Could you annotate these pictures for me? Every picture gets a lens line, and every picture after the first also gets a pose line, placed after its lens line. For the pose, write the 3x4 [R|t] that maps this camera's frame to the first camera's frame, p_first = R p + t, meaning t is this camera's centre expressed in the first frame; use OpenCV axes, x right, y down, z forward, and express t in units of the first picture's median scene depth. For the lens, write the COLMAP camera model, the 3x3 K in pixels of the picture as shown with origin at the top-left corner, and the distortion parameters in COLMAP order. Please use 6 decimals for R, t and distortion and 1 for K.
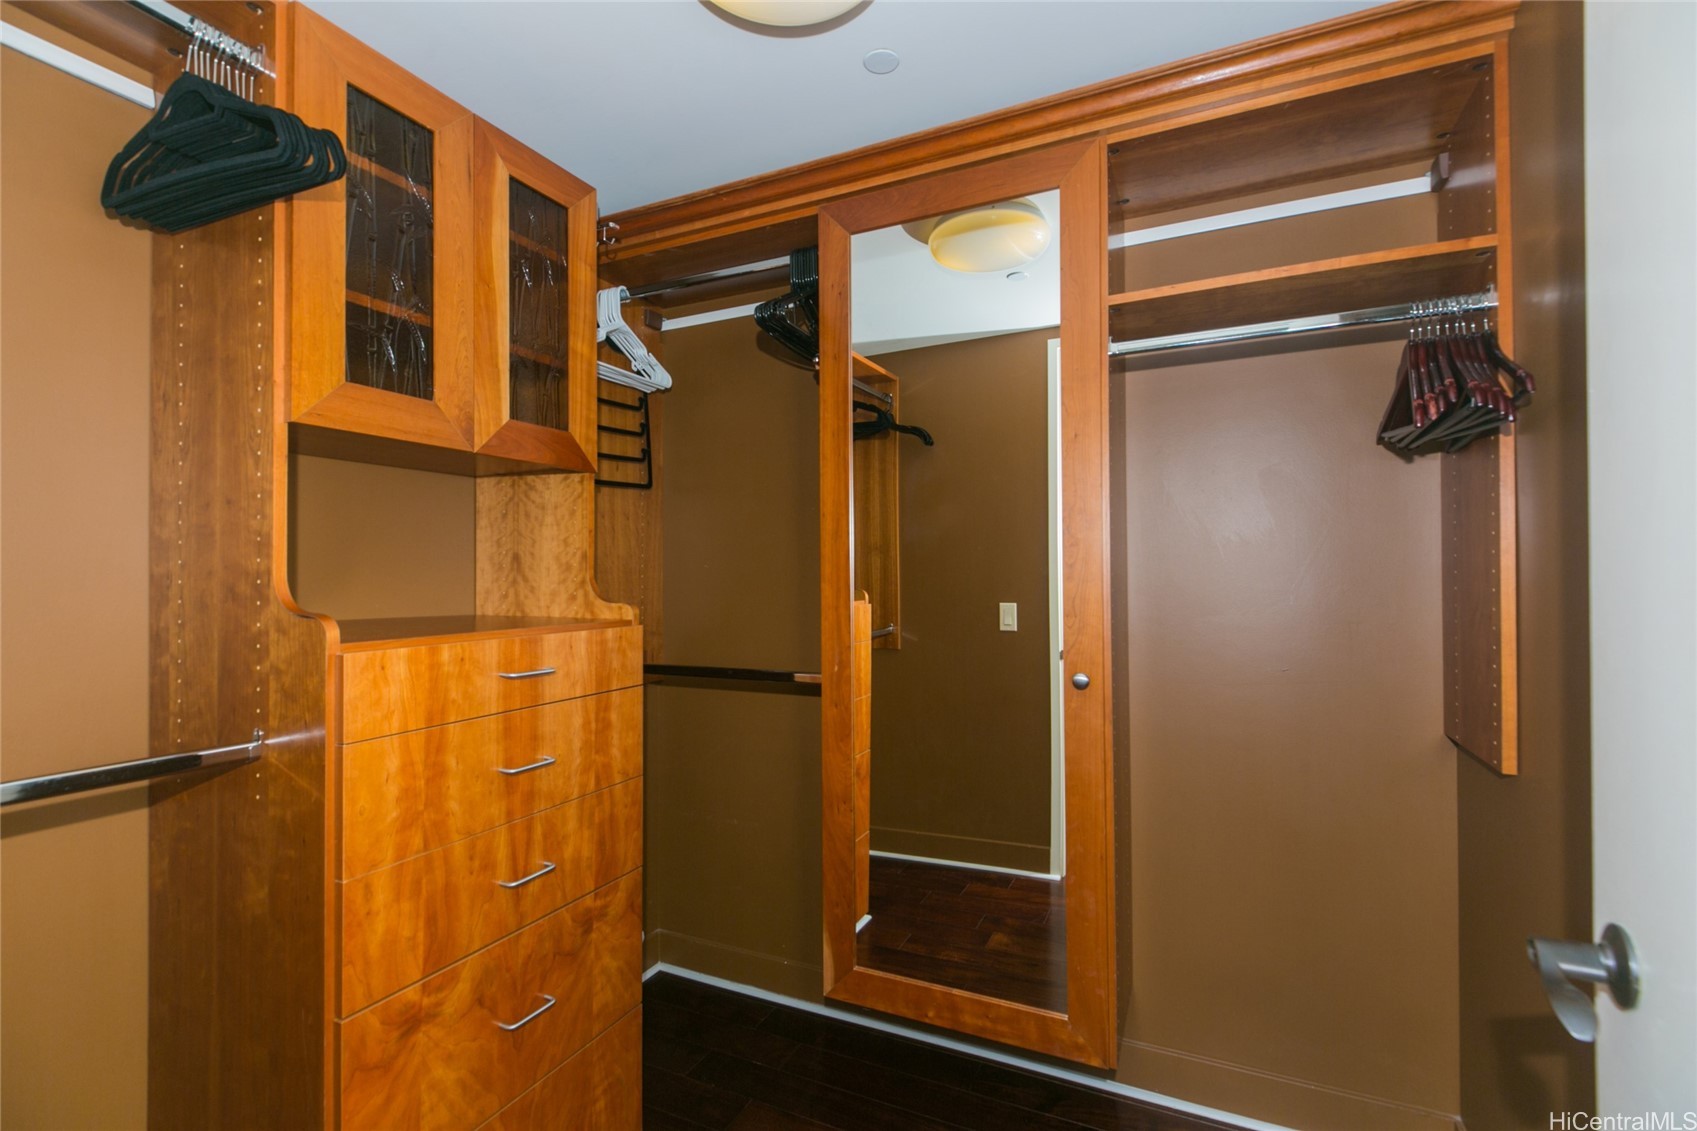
lens RADIAL K [[758.0, 0, 845.0], [0, 758.0, 569.6], [0, 0, 1]] dist [0.012987, -0.003714]
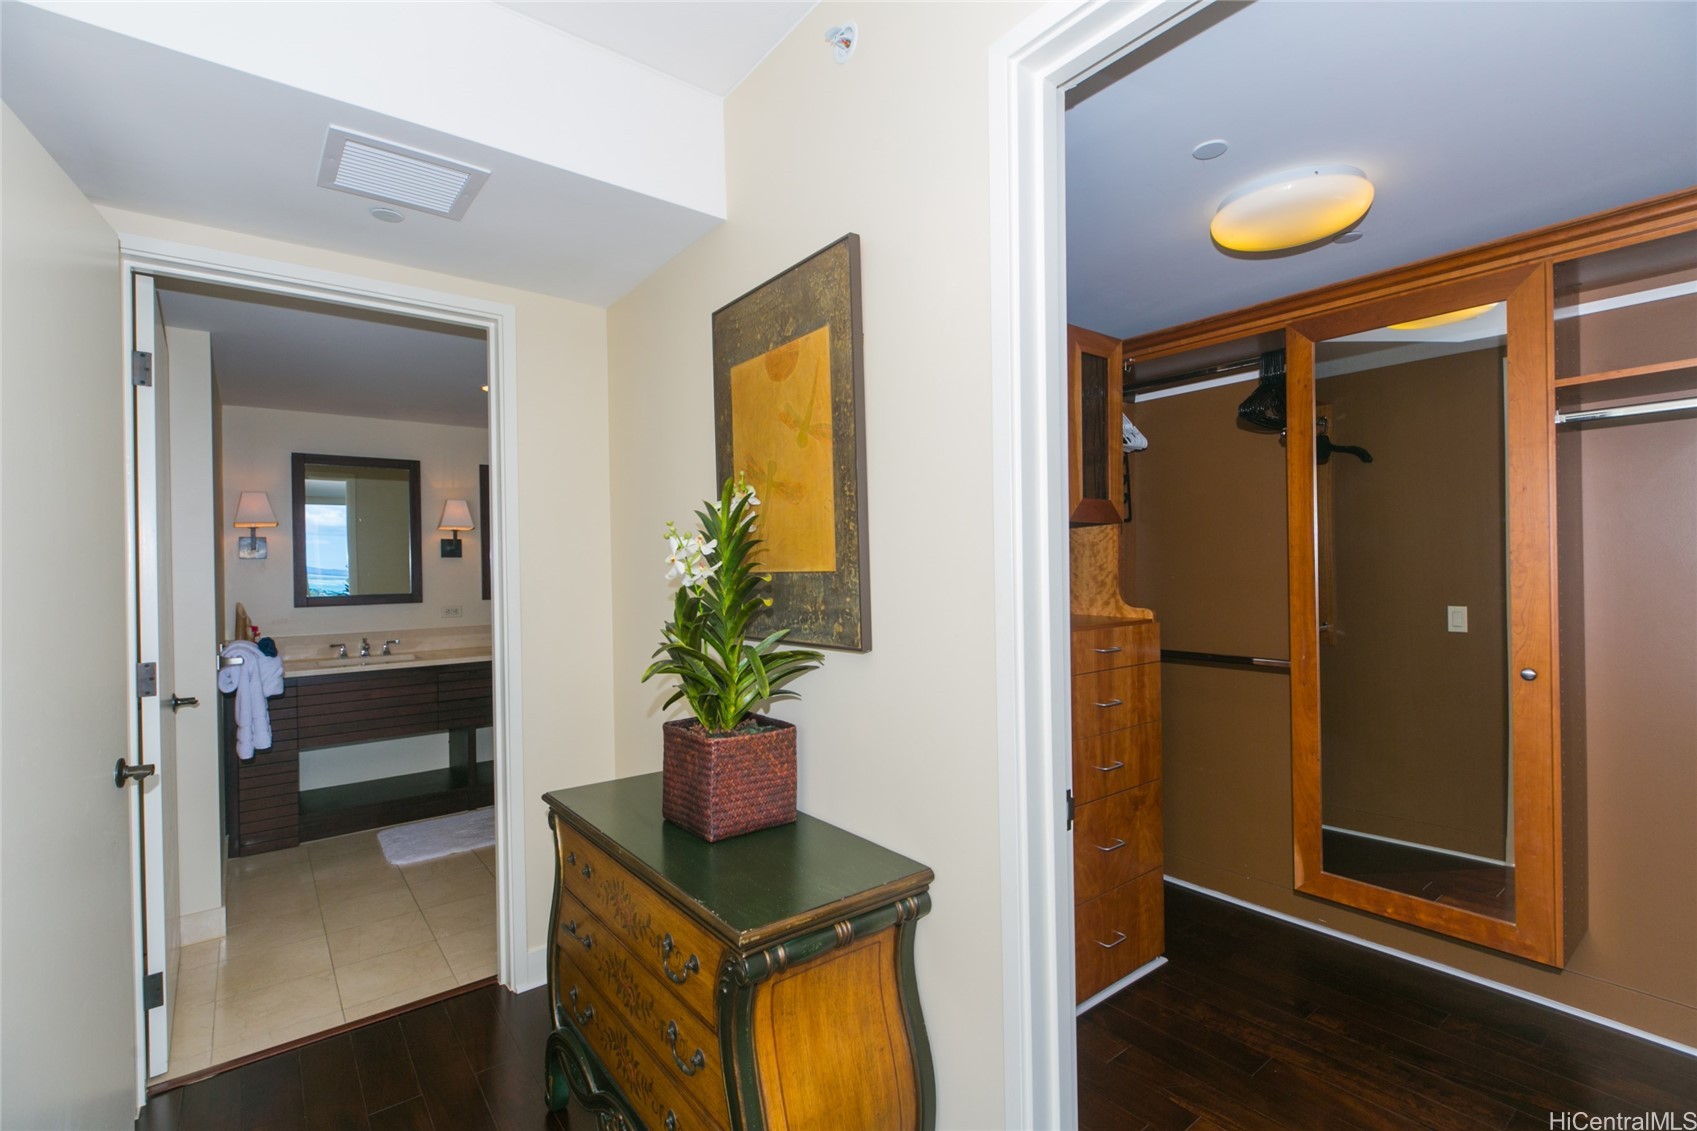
lens RADIAL K [[758.0, 0, 854.3], [0, 758.0, 568.0], [0, 0, 1]] dist [0.012987, -0.003714]
pose [[0.898258, -0.006576, -0.439420, -0.152204], [0.012829, 0.999854, 0.011262, -0.065842], [0.439282, -0.015754, 0.898211, -0.685395]]
